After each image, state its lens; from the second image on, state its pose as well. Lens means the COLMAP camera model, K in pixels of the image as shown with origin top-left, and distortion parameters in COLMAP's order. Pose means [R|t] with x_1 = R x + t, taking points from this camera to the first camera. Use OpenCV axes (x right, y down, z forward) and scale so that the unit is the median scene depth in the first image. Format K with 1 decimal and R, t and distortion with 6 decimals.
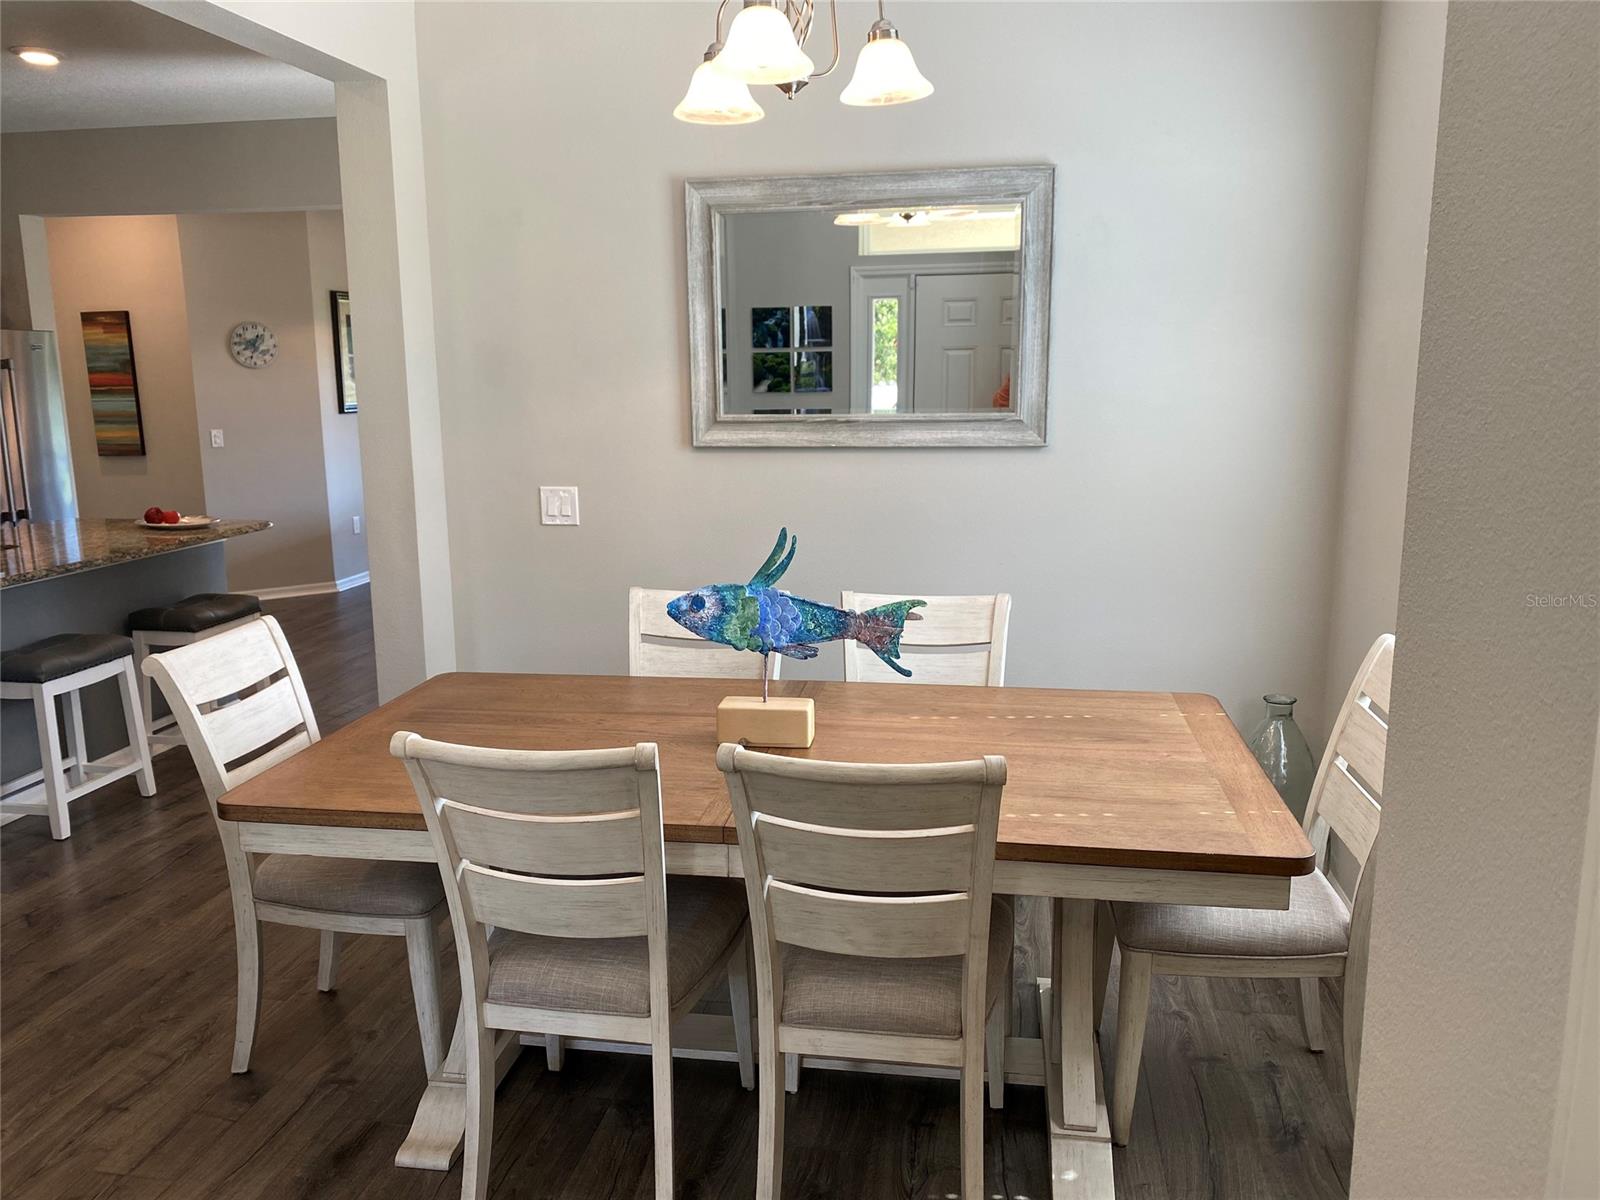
lens RADIAL K [[1213.6, 0, 800.0], [0, 1213.6, 600.0], [0, 0, 1]] dist [0.032182, -0.062126]
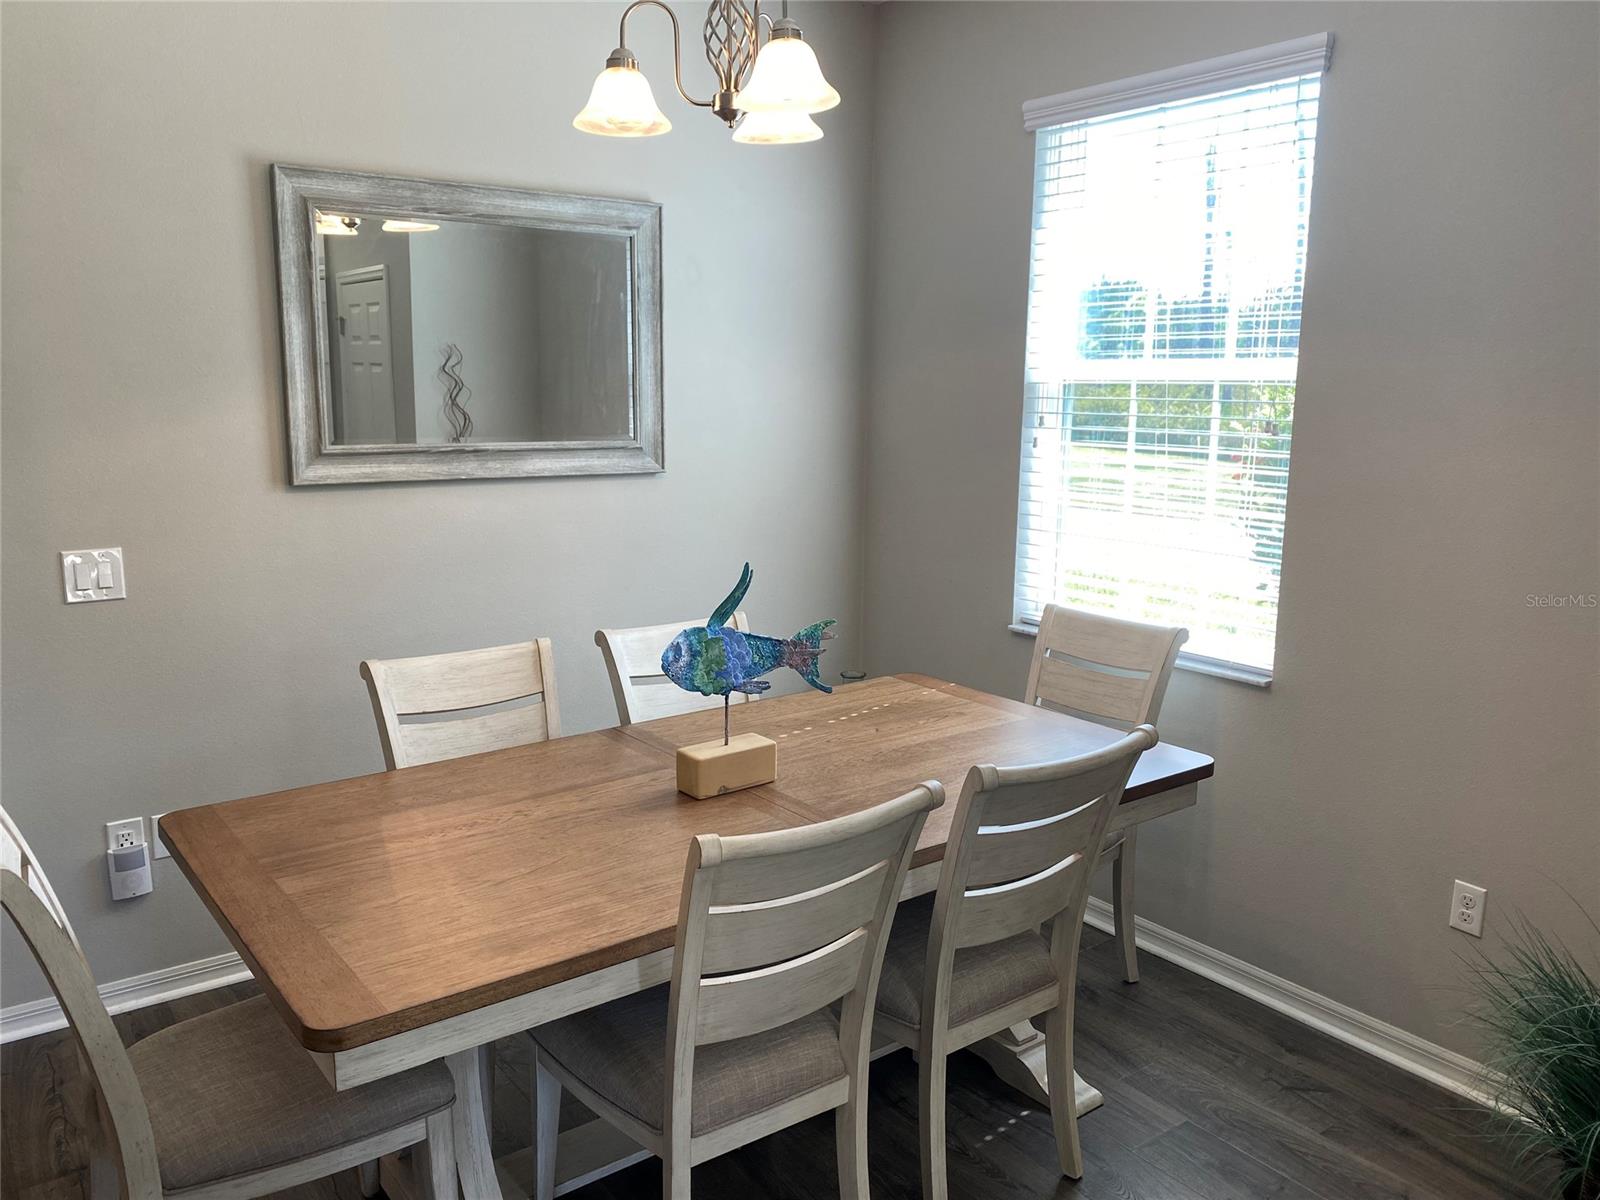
lens RADIAL K [[1202.1, 0, 798.4], [0, 1202.1, 594.0], [0, 0, 1]] dist [0.109861, -0.311622]
pose [[0.688848, -0.105793, 0.717145, -0.615833], [0.117336, 0.992520, 0.033710, -0.056094], [-0.715347, 0.060926, 0.696109, 0.258582]]
